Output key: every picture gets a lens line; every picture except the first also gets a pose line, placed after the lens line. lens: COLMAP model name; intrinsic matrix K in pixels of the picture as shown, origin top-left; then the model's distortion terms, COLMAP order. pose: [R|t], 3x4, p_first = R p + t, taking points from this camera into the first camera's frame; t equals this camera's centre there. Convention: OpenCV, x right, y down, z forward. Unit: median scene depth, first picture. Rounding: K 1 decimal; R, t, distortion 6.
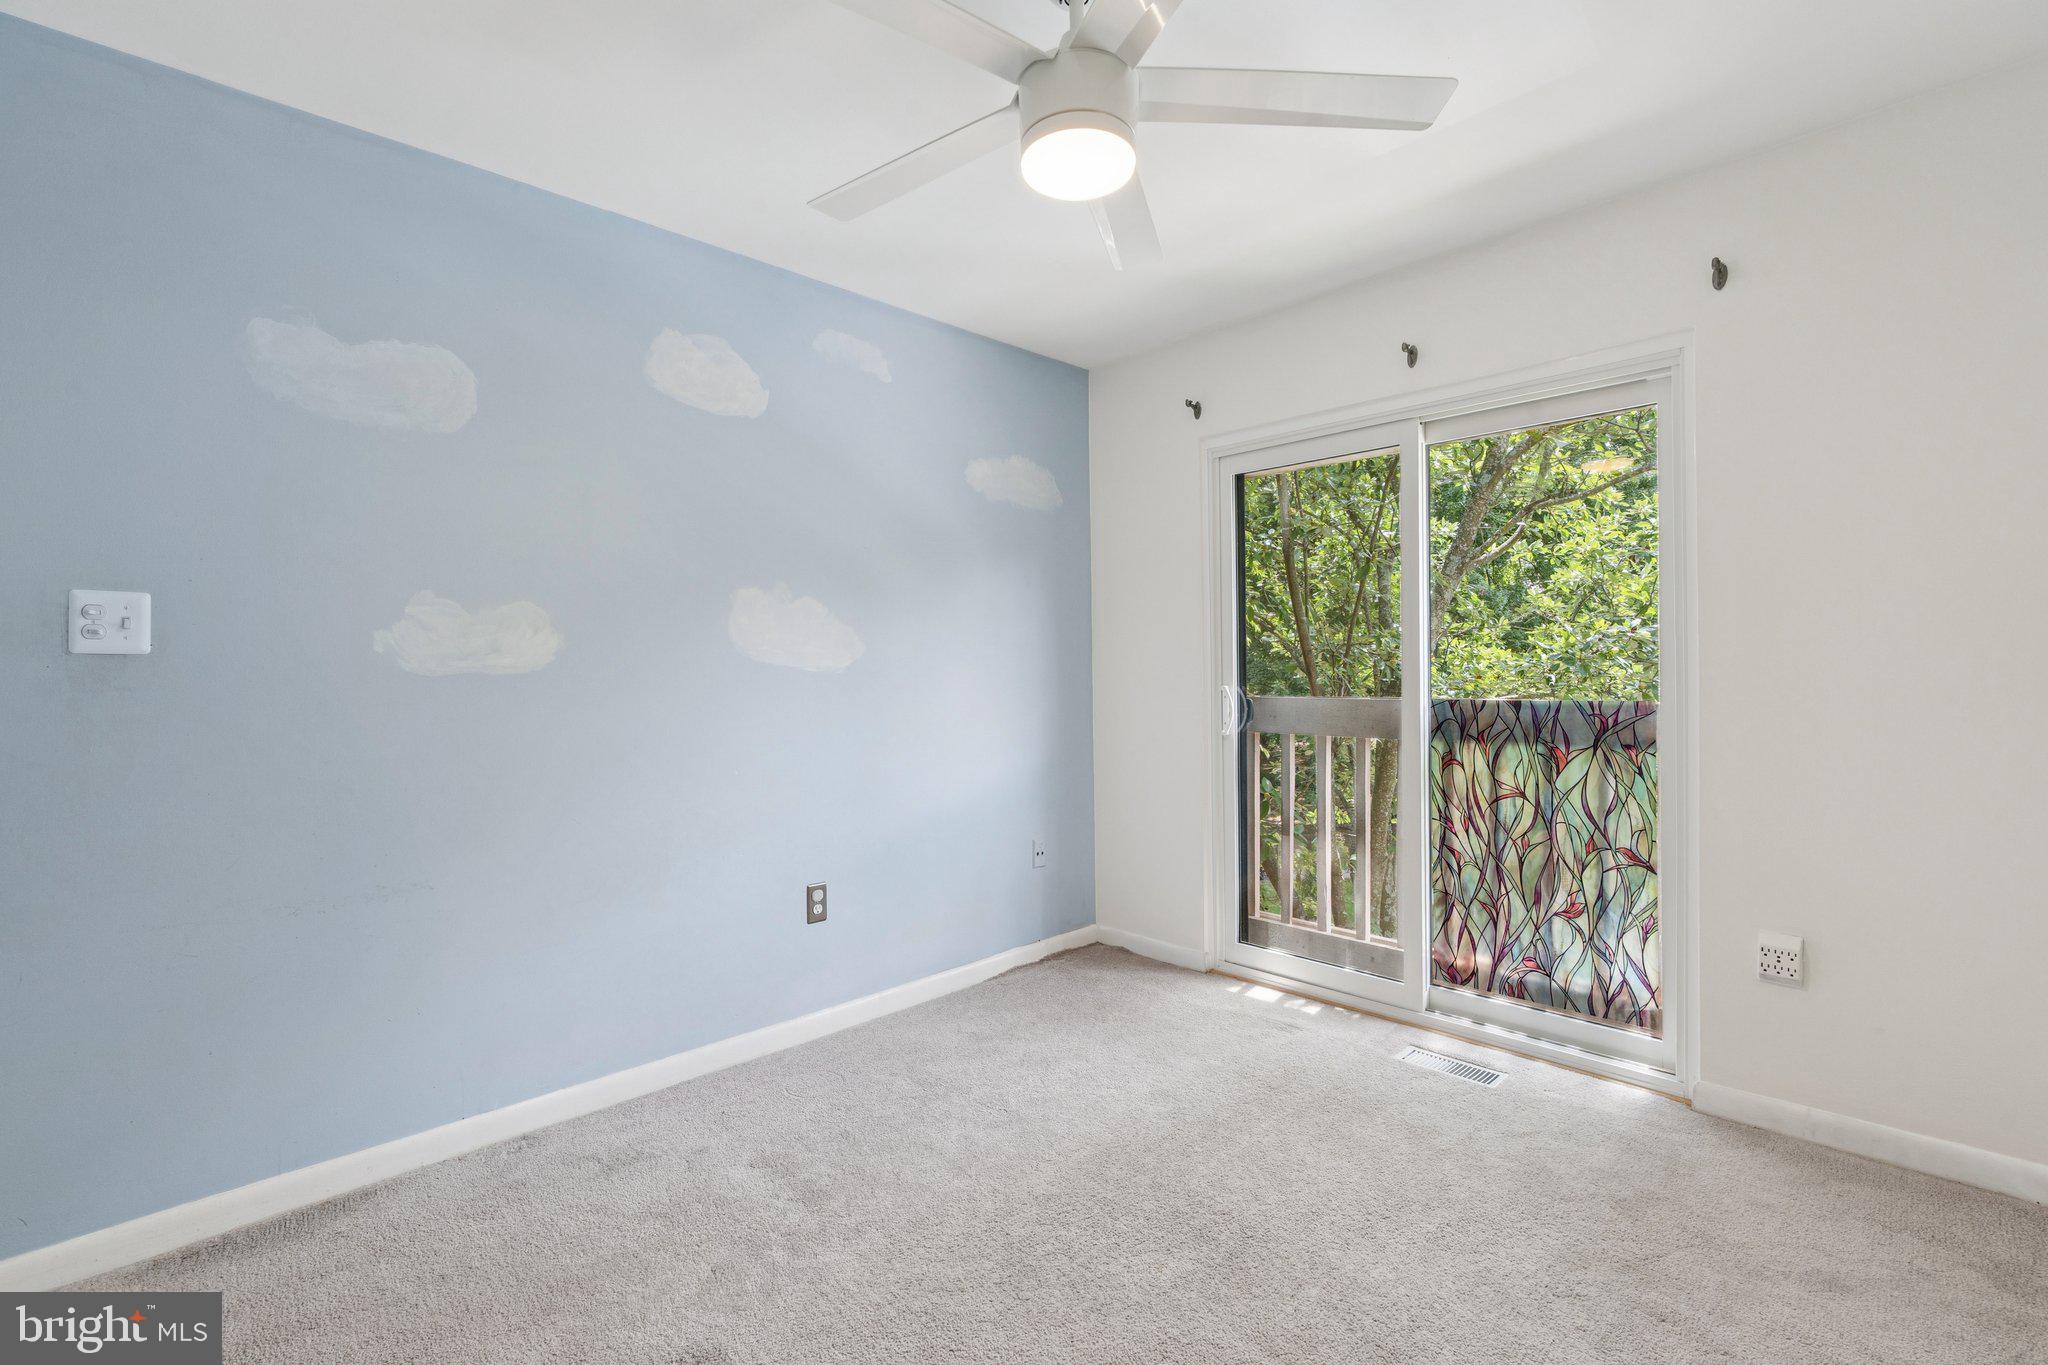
lens RADIAL K [[894.0, 0, 1015.4], [0, 894.0, 669.0], [0, 0, 1]] dist [-0.009417, -0.000041]
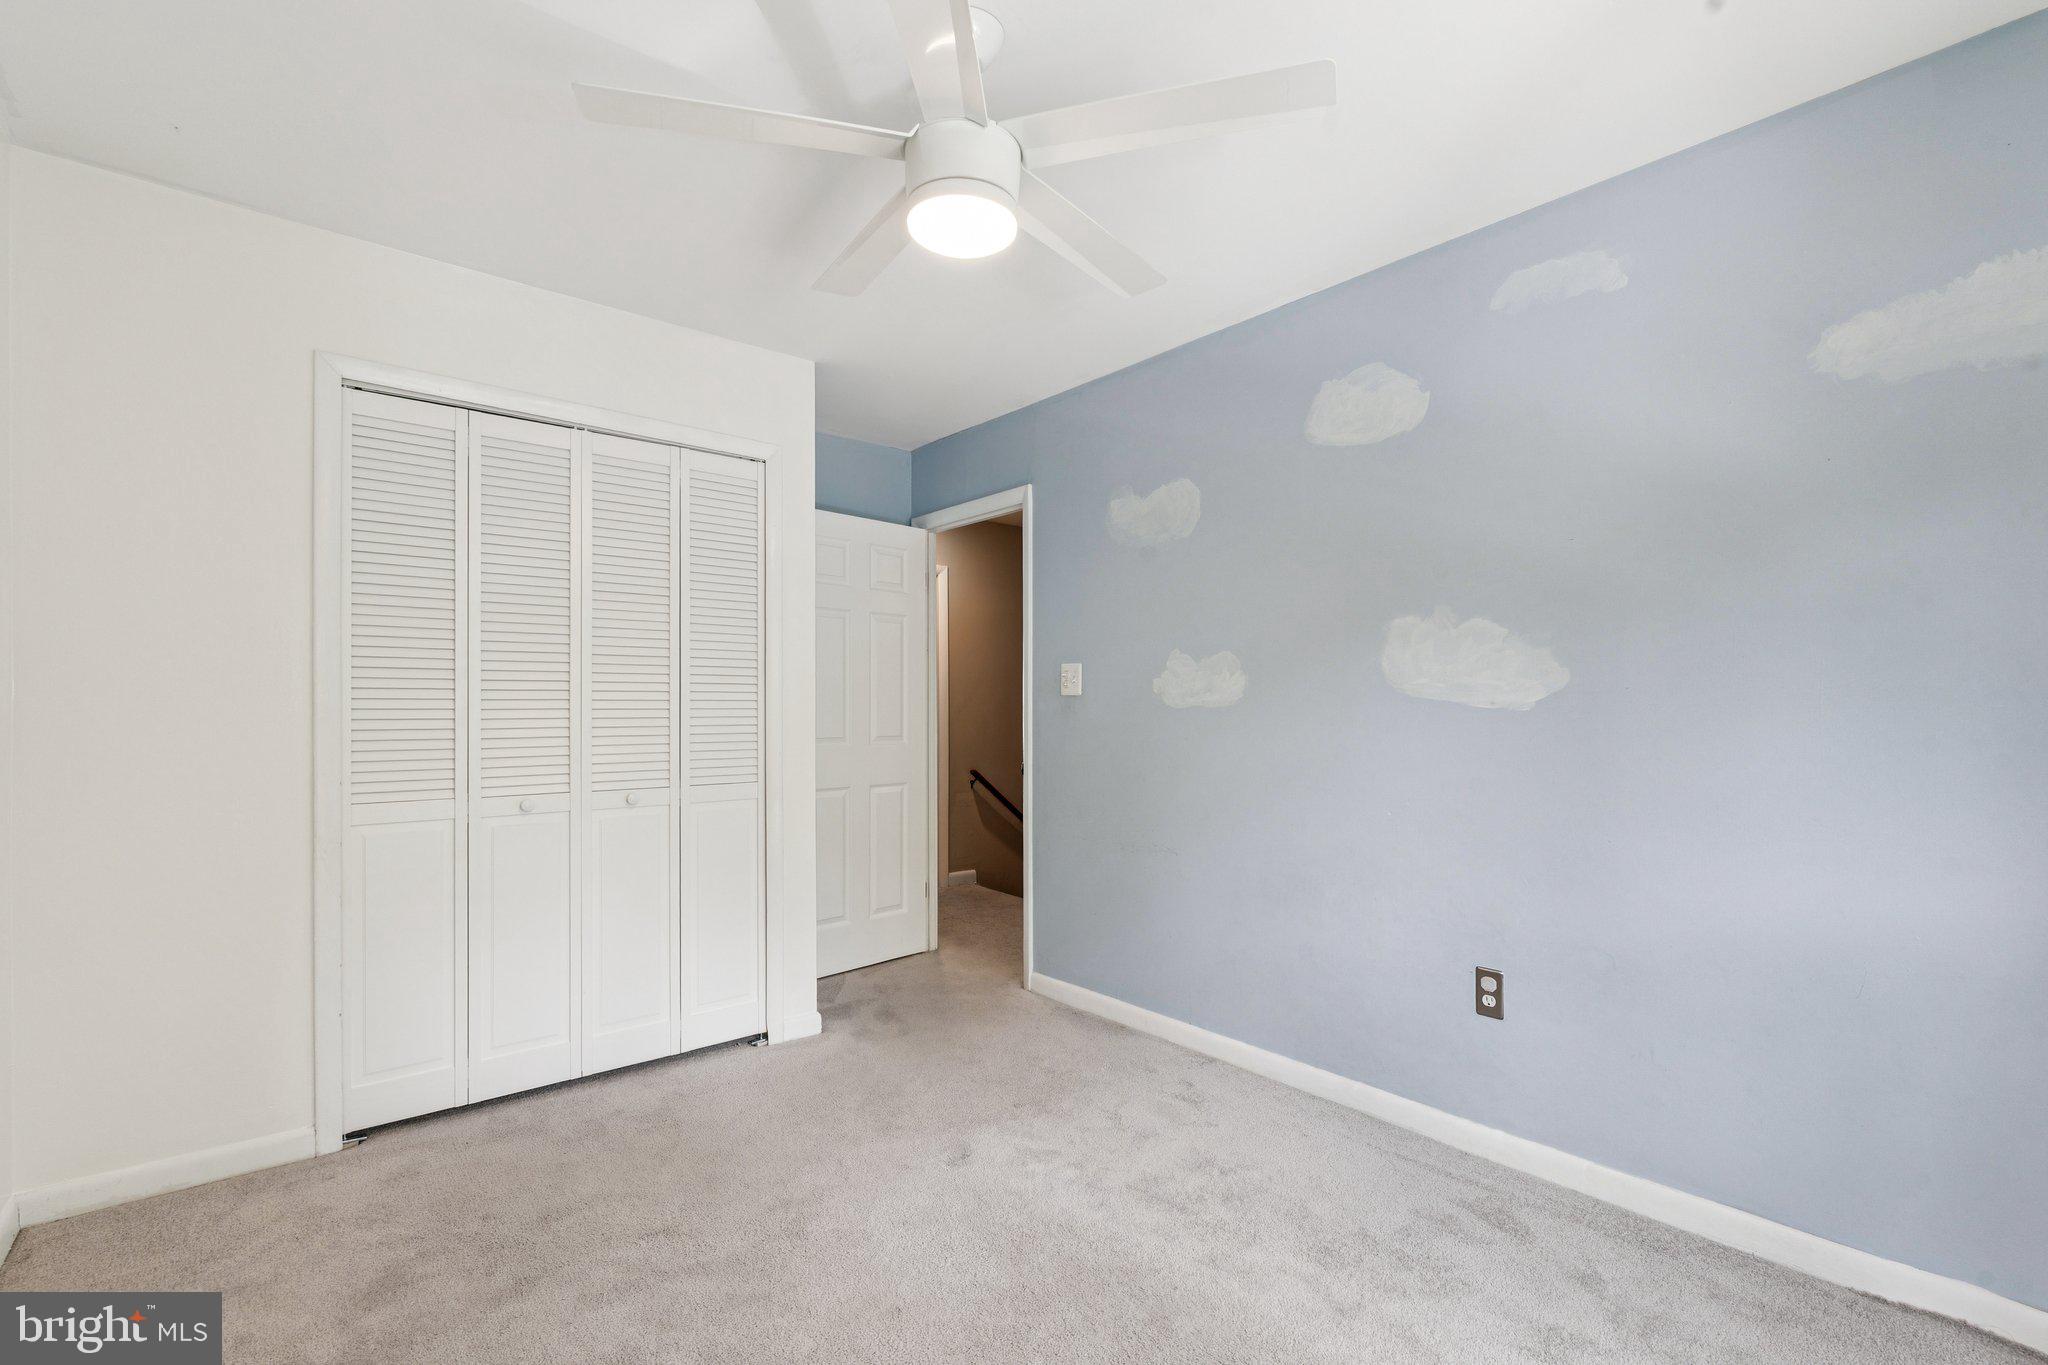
lens RADIAL K [[894.0, 0, 1022.6], [0, 894.0, 701.9], [0, 0, 1]] dist [-0.009417, -0.000041]
pose [[-0.057420, 0.004456, -0.998340, 0.647908], [0.000594, 0.999990, 0.004430, -0.006995], [0.998350, -0.000339, -0.057422, 0.662065]]
